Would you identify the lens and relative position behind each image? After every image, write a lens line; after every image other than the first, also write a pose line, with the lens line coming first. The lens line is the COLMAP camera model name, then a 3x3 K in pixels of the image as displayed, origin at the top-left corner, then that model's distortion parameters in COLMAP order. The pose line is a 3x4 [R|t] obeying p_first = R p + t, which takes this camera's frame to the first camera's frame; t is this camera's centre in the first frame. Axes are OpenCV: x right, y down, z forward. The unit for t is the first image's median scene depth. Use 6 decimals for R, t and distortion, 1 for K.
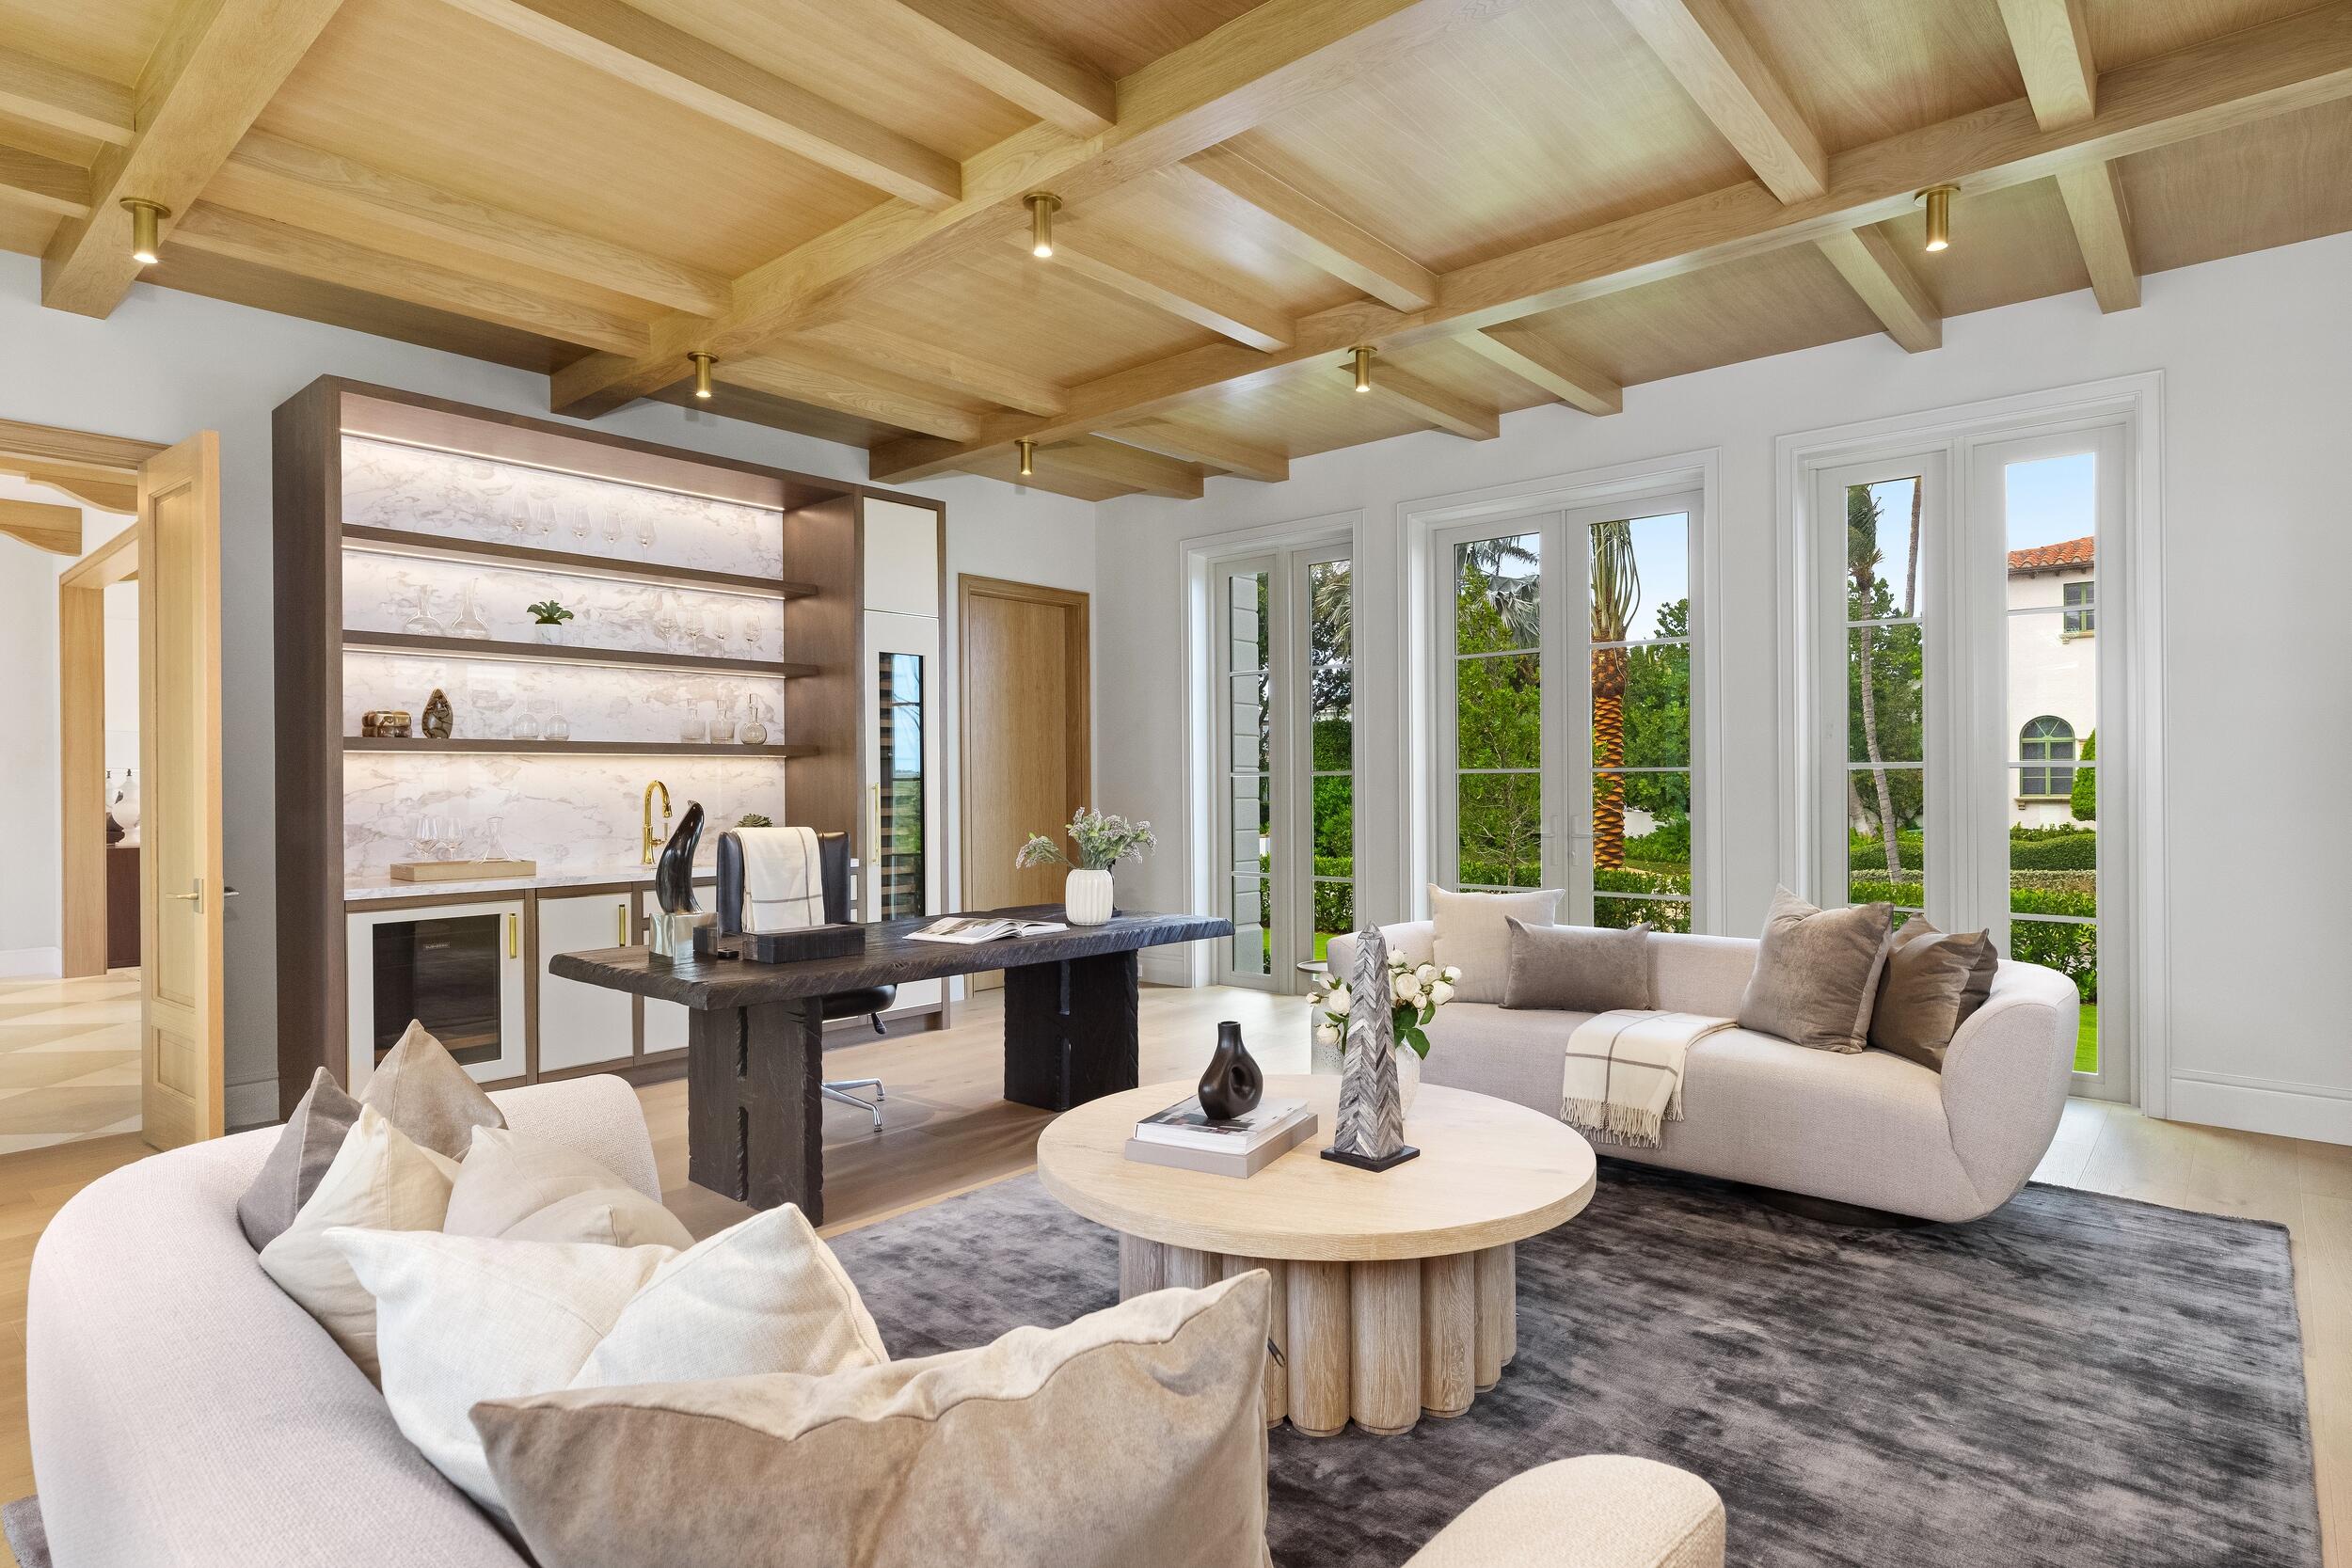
lens RADIAL K [[1242.2, 0, 1176.0], [0, 1242.2, 784.0], [0, 0, 1]] dist [-0.000407, -0.000004]
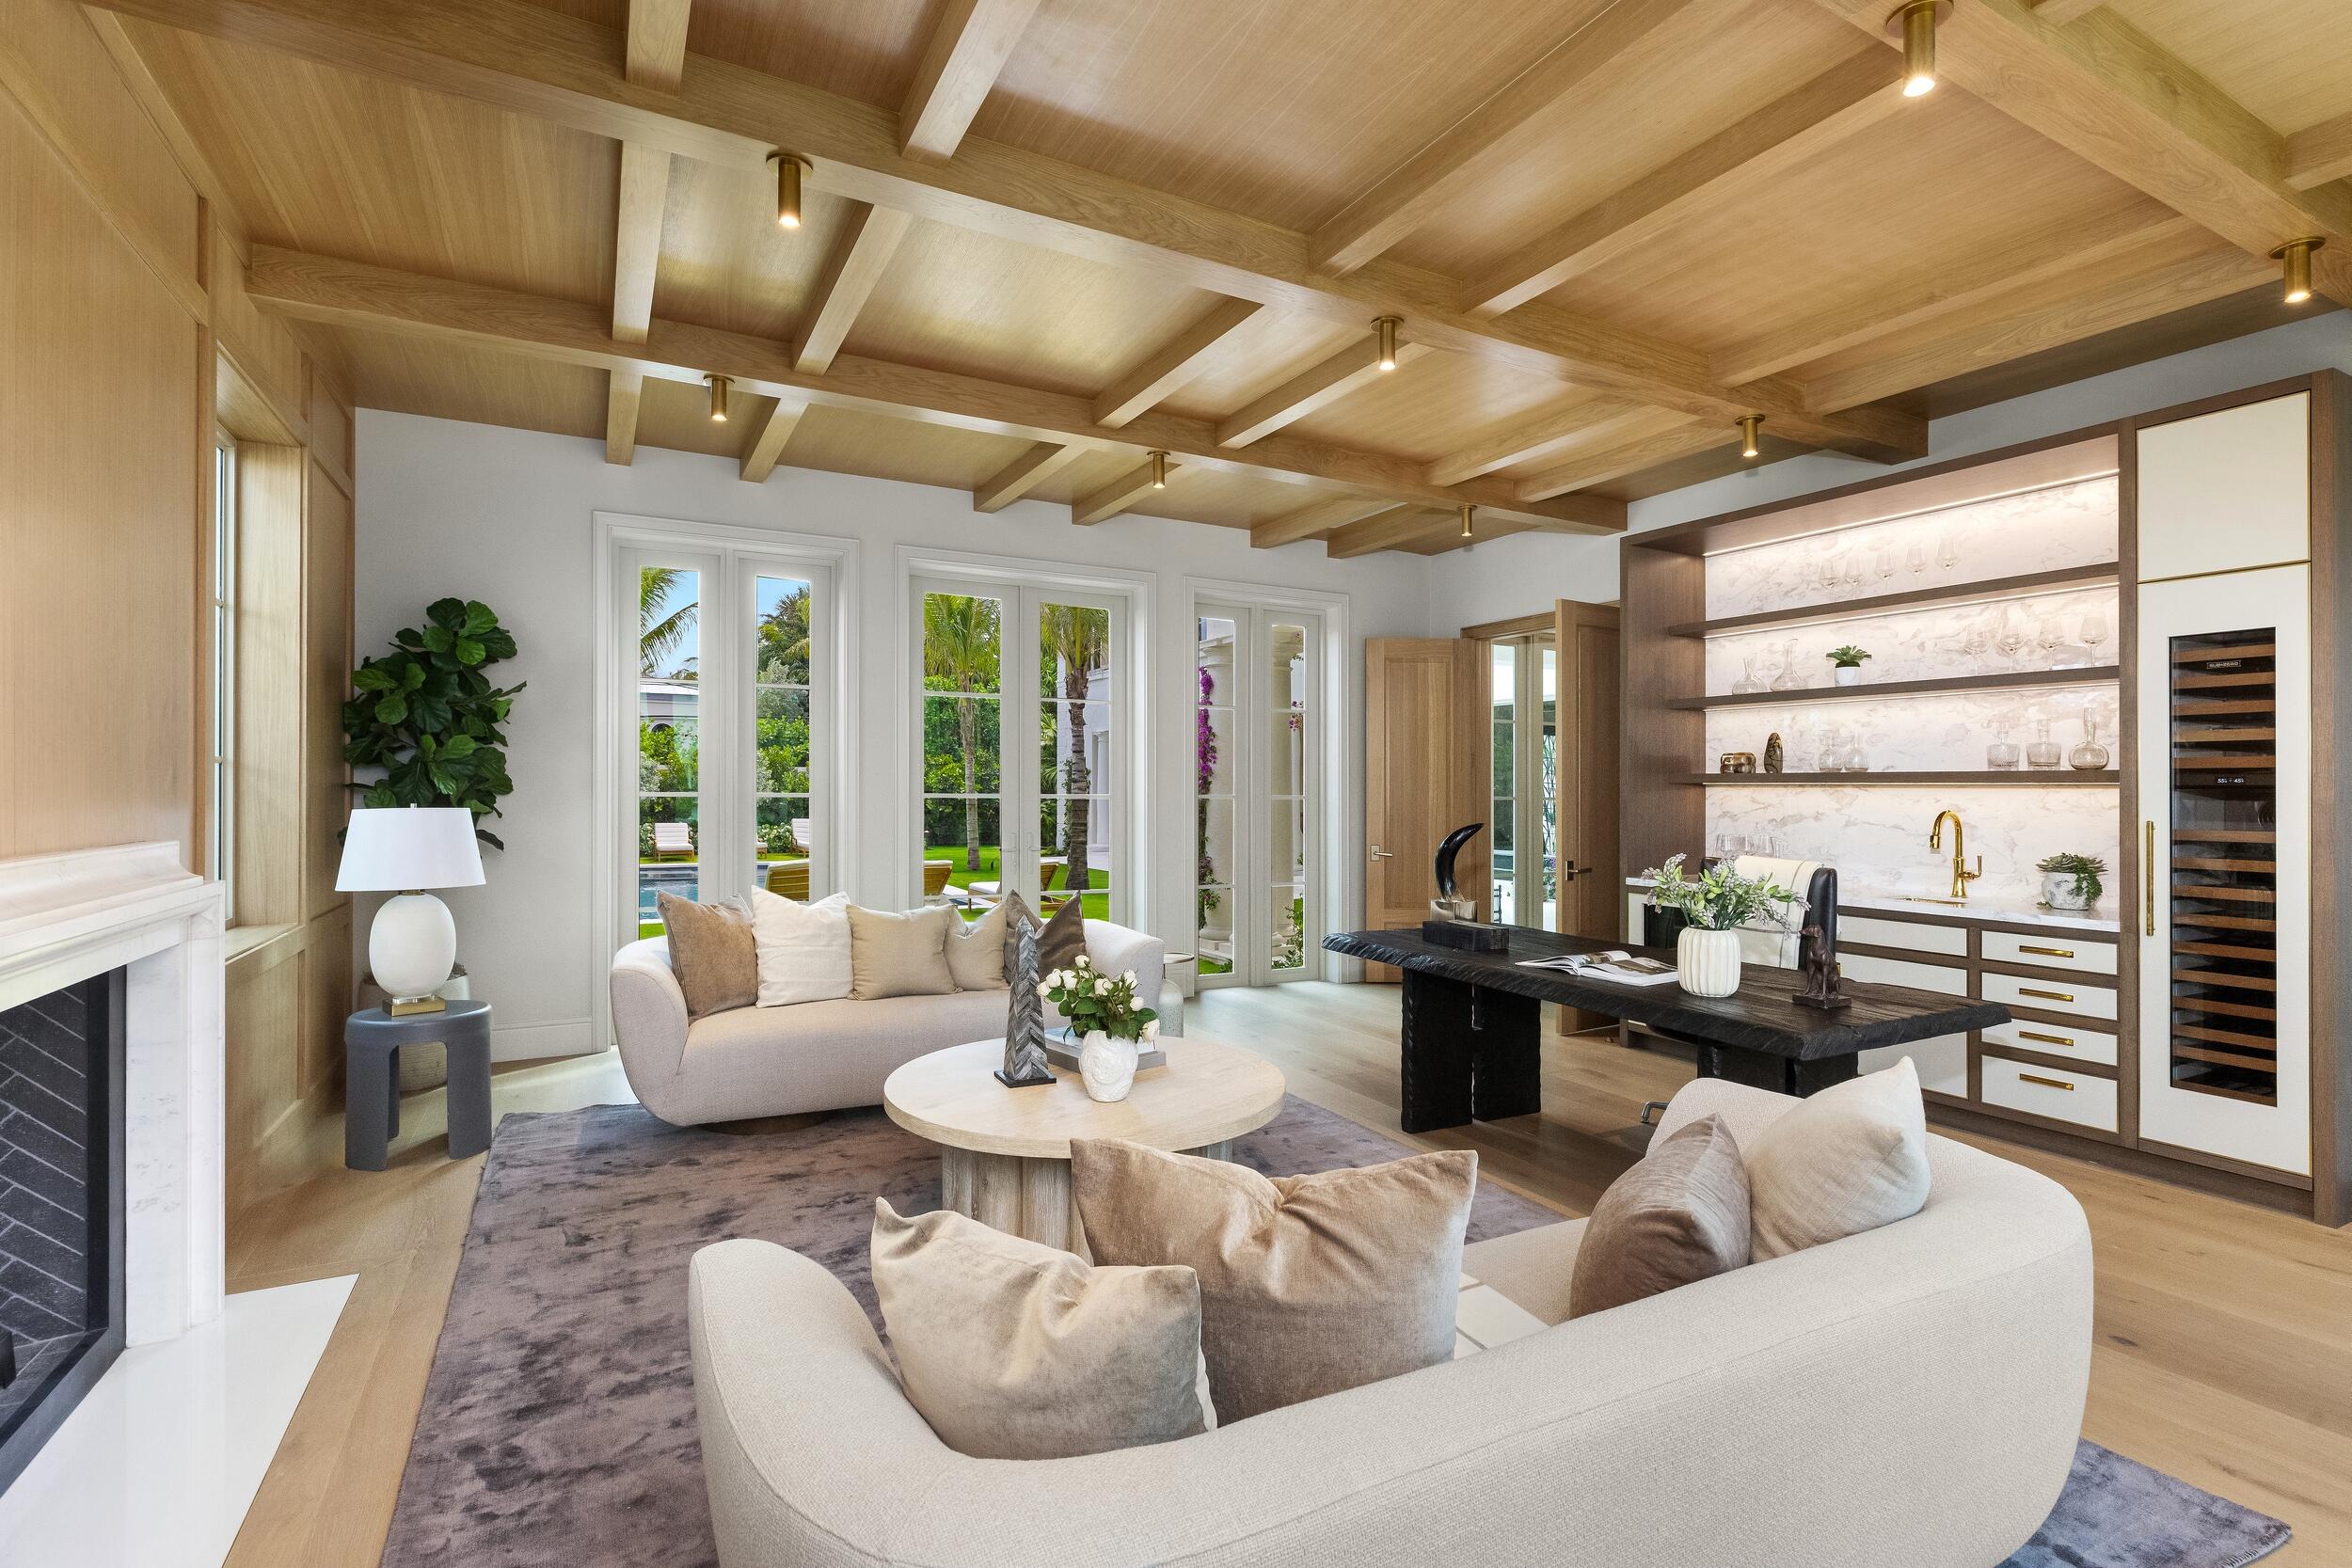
lens RADIAL K [[1167.1, 0, 1214.0], [0, 1167.1, 784.4], [0, 0, 1]] dist [0.000255, 0.000007]
pose [[-0.356854, 0.000919, -0.934160, 0.629846], [-0.009635, 0.999943, 0.004664, -0.021831], [0.934111, 0.010665, -0.356824, 0.793581]]
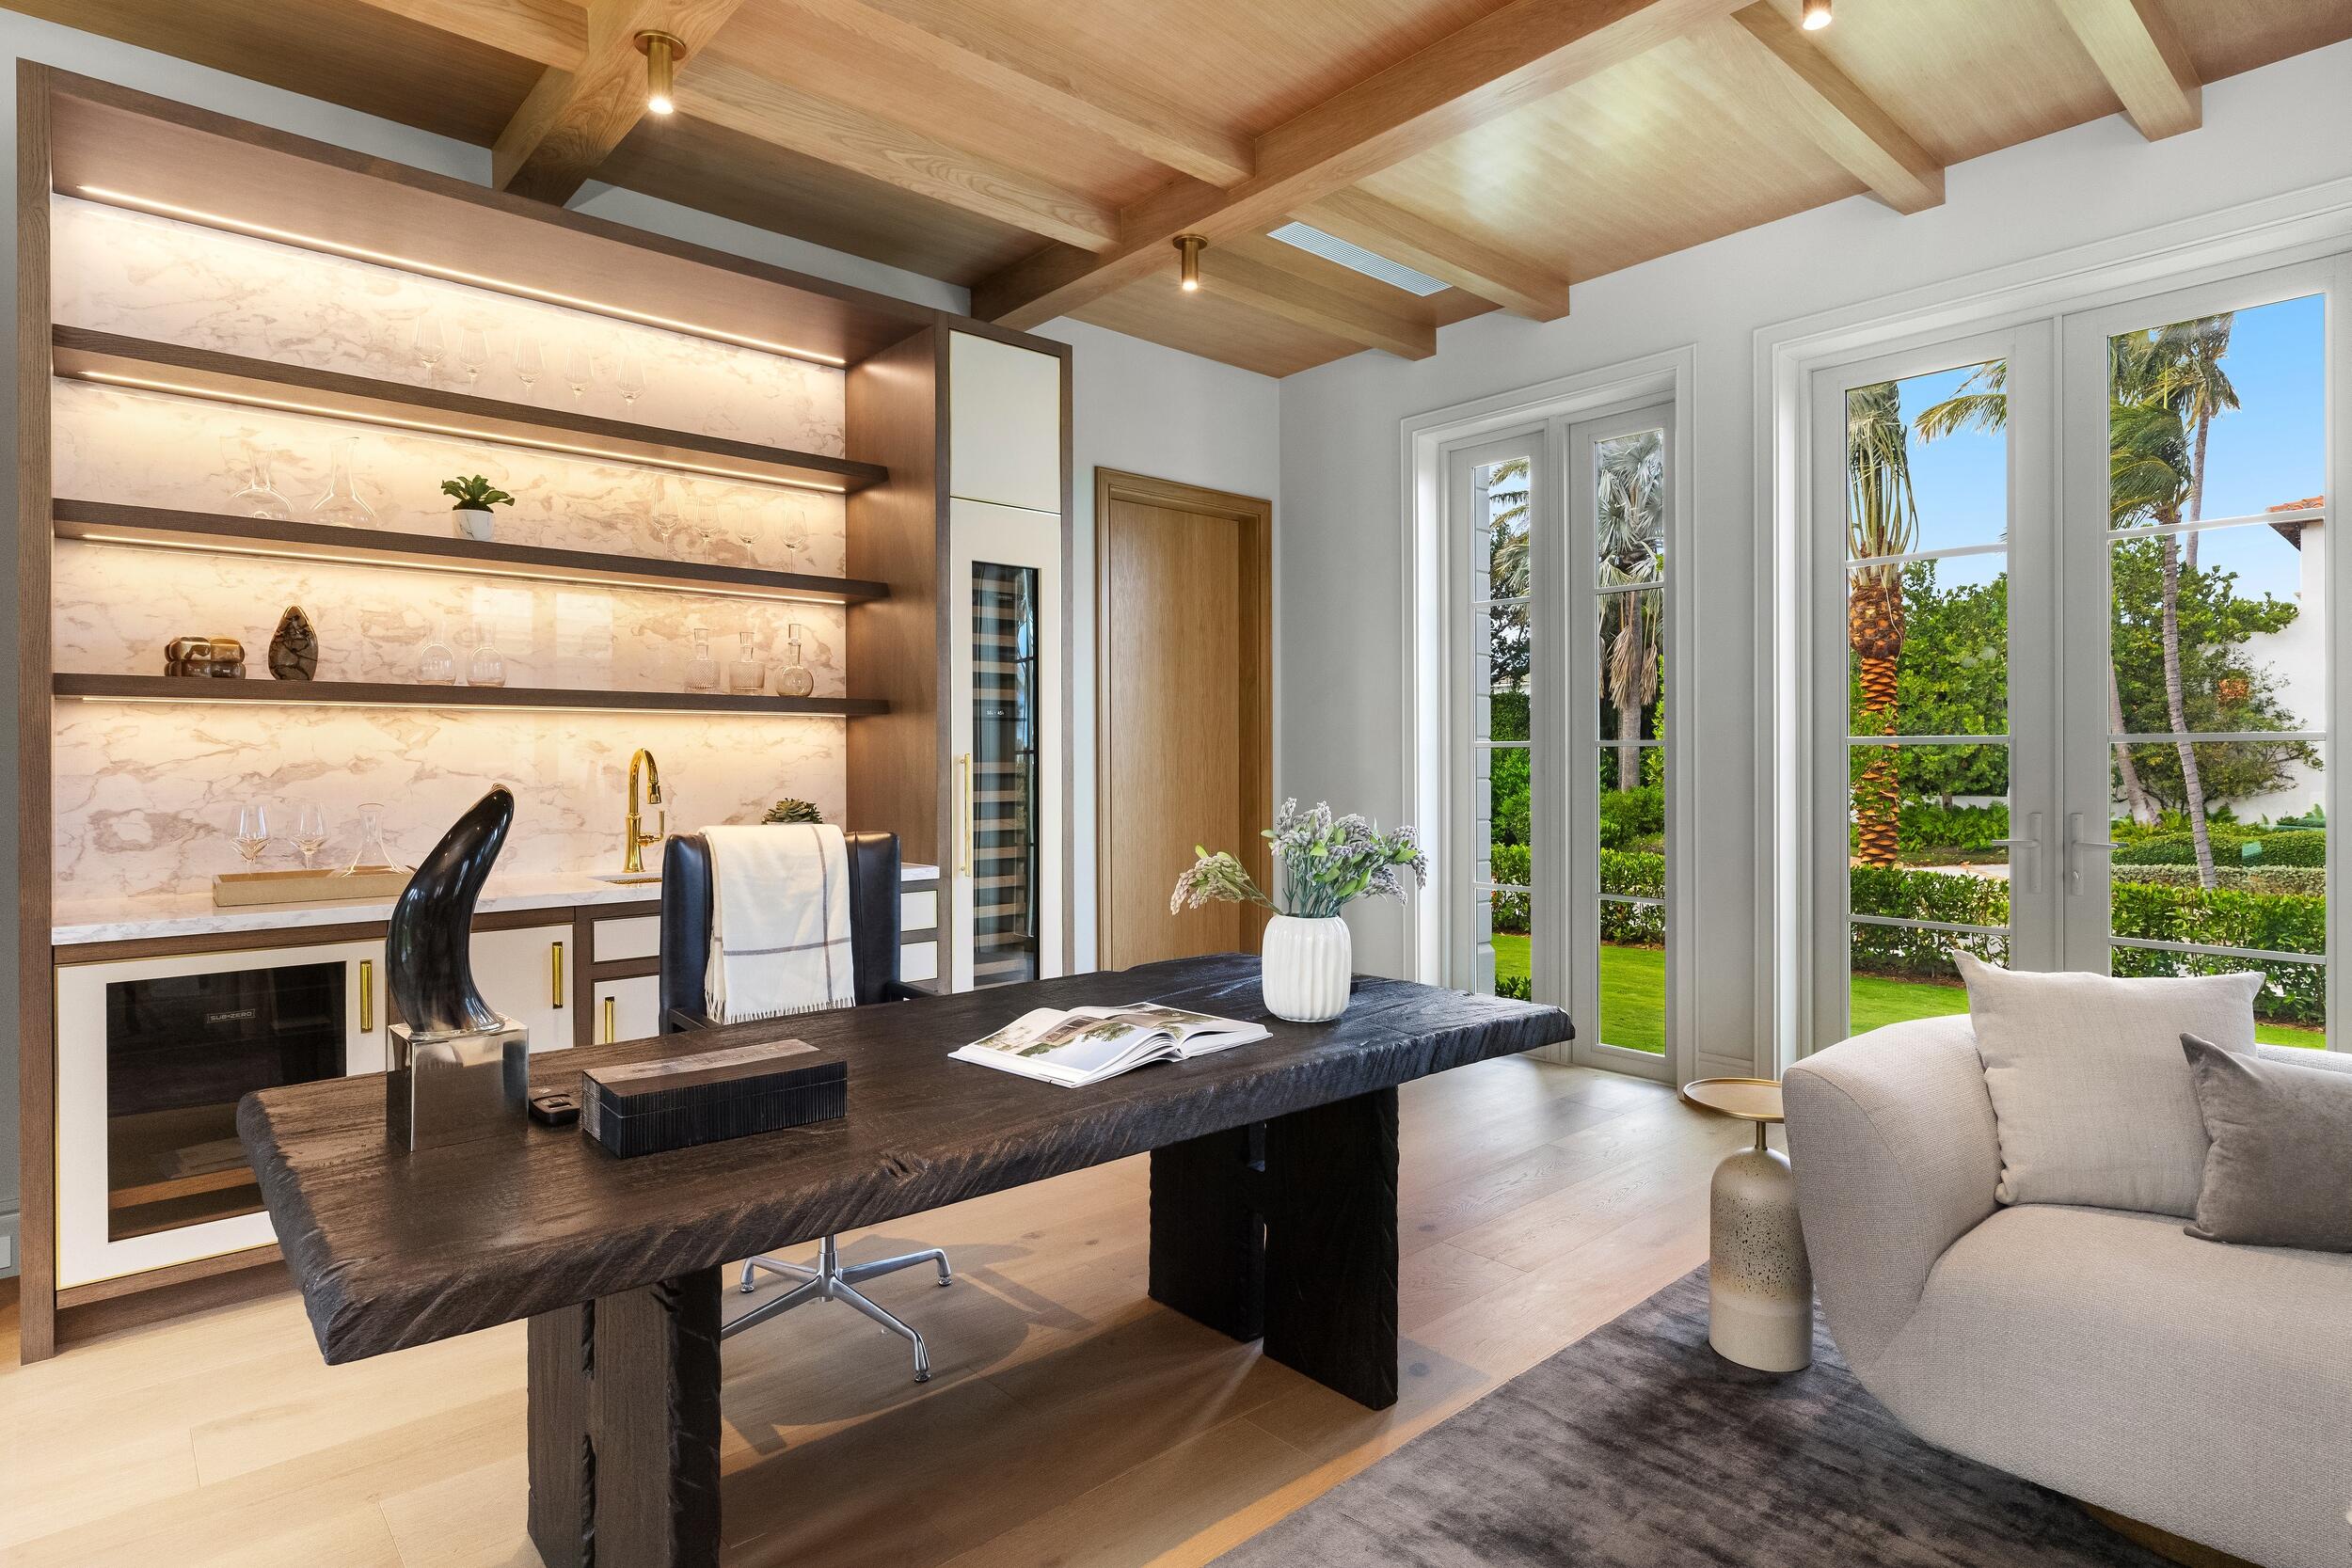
lens RADIAL K [[1242.2, 0, 1176.0], [0, 1242.2, 784.0], [0, 0, 1]] dist [-0.000407, -0.000004]
pose [[0.992110, 0.007531, -0.125143, -0.046273], [-0.005139, 0.999798, 0.019426, 0.001729], [0.125264, -0.018629, 0.991949, 0.363619]]
